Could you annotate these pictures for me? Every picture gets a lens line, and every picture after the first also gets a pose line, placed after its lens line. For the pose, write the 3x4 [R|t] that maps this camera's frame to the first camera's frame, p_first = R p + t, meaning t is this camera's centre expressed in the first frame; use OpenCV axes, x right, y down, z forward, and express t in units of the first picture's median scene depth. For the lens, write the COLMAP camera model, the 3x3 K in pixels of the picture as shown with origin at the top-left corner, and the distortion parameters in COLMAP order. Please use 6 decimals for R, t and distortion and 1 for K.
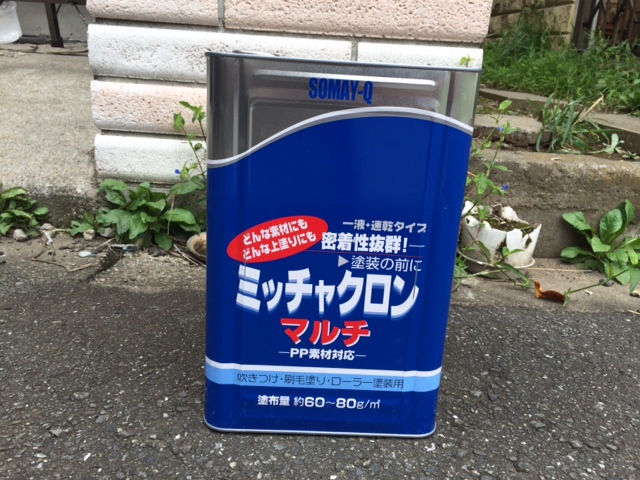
lens RADIAL K [[553.3, 0, 320.0], [0, 553.3, 240.0], [0, 0, 1]] dist [0.129184, -0.158166]
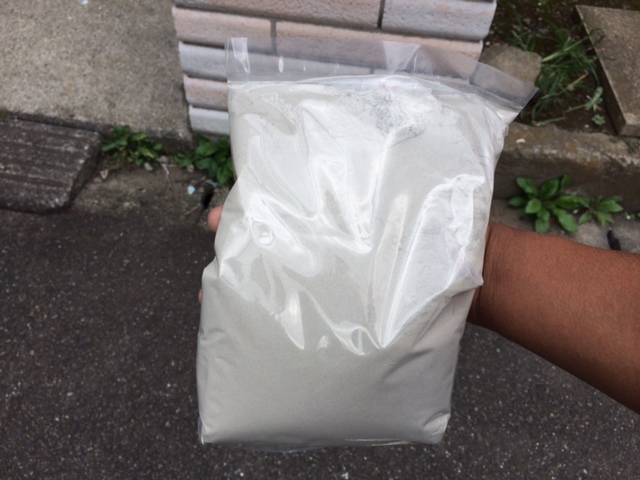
lens RADIAL K [[553.3, 0, 320.0], [0, 553.3, 240.0], [0, 0, 1]] dist [0.129184, -0.158166]
pose [[0.989816, 0.106310, -0.094666, 0.099906], [-0.037777, 0.837351, 0.545358, -0.676394], [0.137246, -0.536228, 0.832840, -0.313601]]
